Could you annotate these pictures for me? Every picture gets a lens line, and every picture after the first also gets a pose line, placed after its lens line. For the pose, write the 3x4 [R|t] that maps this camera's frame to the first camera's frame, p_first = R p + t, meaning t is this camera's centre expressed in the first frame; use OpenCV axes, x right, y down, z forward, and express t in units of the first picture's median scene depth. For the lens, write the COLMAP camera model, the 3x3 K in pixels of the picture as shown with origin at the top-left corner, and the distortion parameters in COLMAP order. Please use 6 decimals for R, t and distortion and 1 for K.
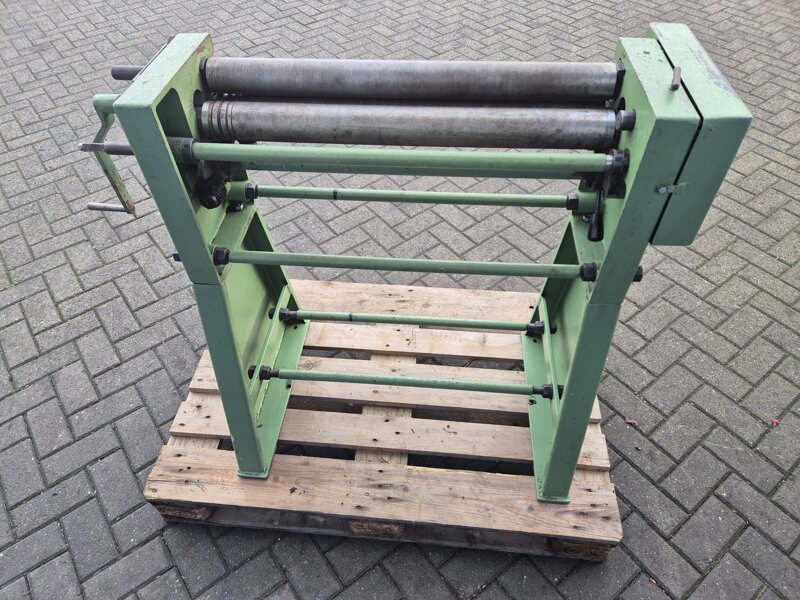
lens RADIAL K [[529.3, 0, 399.3], [0, 529.3, 301.4], [0, 0, 1]] dist [0.080192, -0.078534]
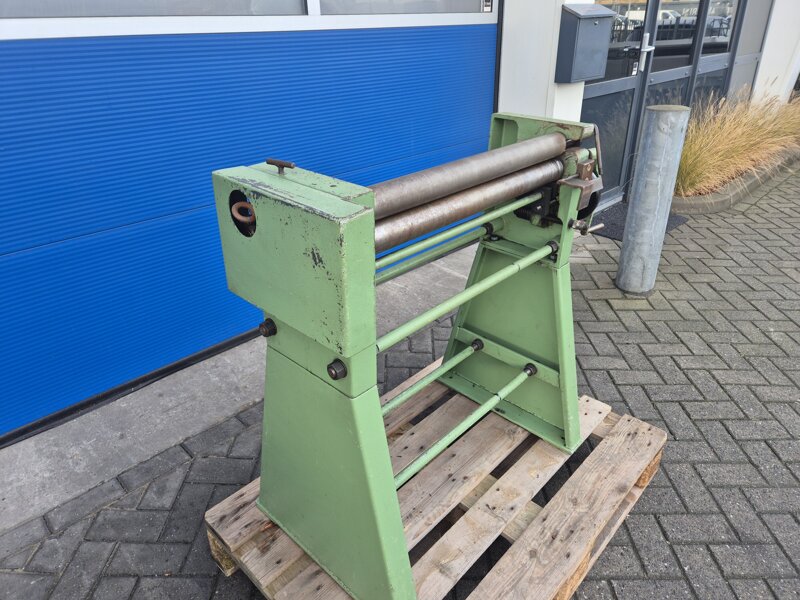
lens RADIAL K [[535.8, 0, 397.6], [0, 535.8, 288.4], [0, 0, 1]] dist [0.054068, -0.045613]
pose [[-0.611751, 0.374523, -0.696774, 0.676124], [-0.579481, 0.387419, 0.717013, -0.690709], [0.538482, 0.842401, -0.019975, 0.728695]]
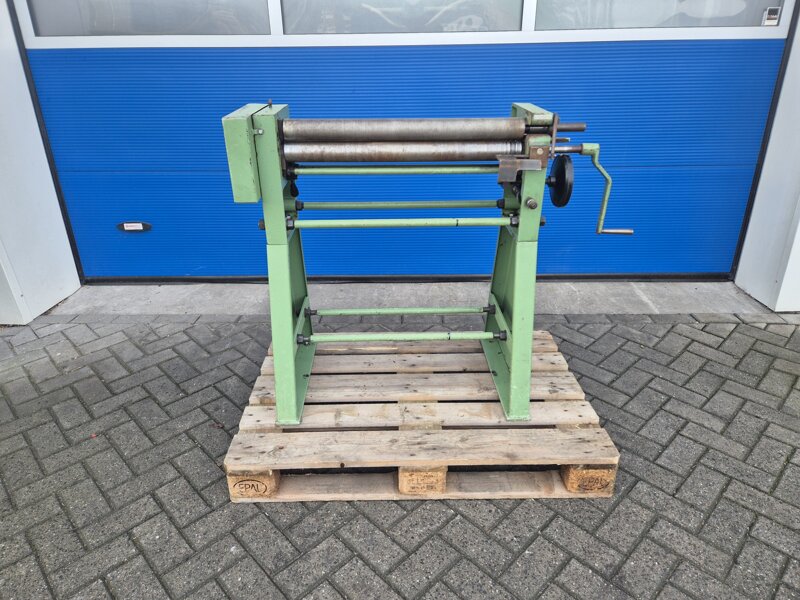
lens RADIAL K [[531.2, 0, 398.7], [0, 531.2, 290.9], [0, 0, 1]] dist [0.070135, -0.057995]
pose [[-0.992591, 0.069683, -0.099534, 0.144946], [-0.073565, 0.307312, 0.948761, -1.176687], [0.096701, 0.949054, -0.299909, 1.251590]]
